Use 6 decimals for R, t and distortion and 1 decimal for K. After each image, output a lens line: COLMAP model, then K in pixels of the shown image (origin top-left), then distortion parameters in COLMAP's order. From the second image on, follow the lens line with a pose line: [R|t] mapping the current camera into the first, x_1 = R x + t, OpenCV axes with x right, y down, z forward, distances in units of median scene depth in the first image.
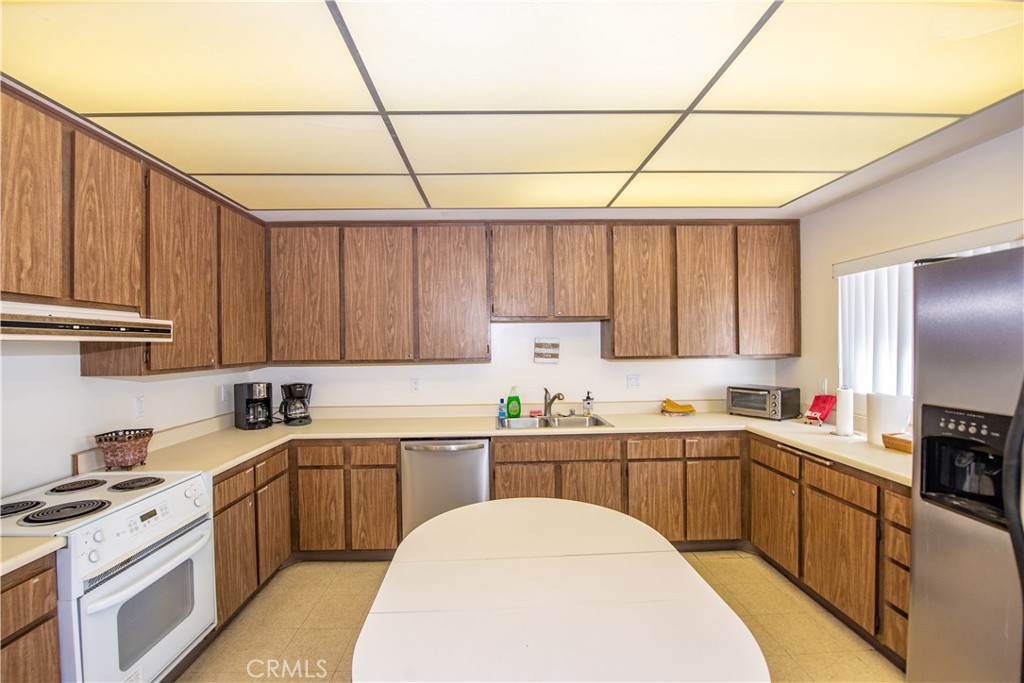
lens RADIAL K [[418.4, 0, 505.5], [0, 418.4, 345.1], [0, 0, 1]] dist [-0.020874, -0.001102]
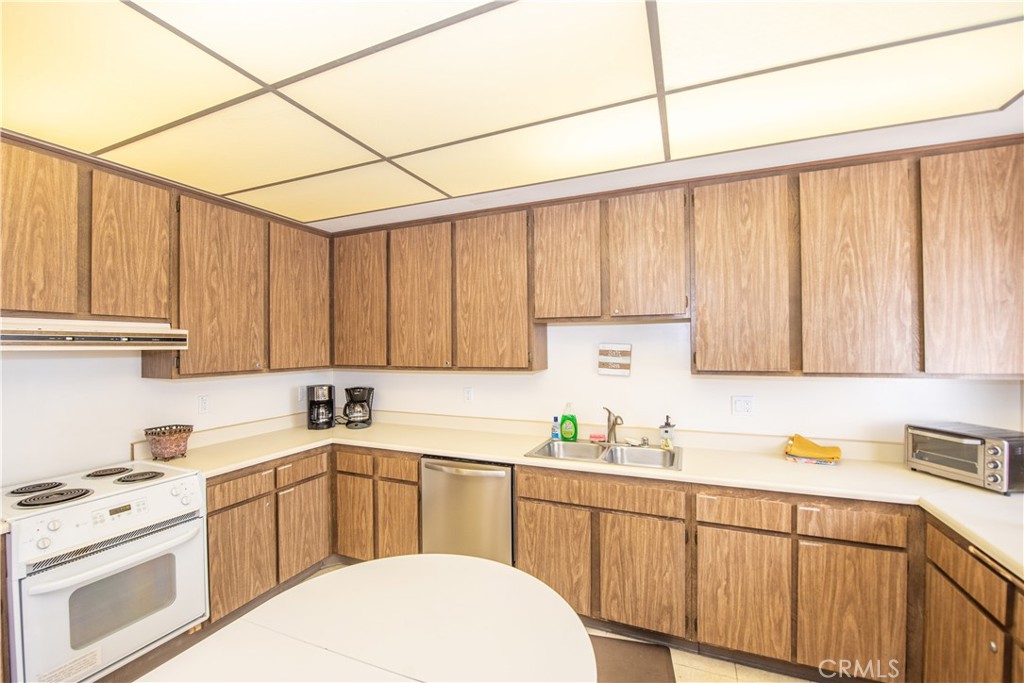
lens RADIAL K [[418.4, 0, 505.5], [0, 418.4, 345.1], [0, 0, 1]] dist [-0.020874, -0.001102]
pose [[0.909869, 0.004603, -0.414870, 0.287540], [-0.004456, 0.999989, 0.001321, -0.016934], [0.414871, 0.000647, 0.909880, 0.241574]]
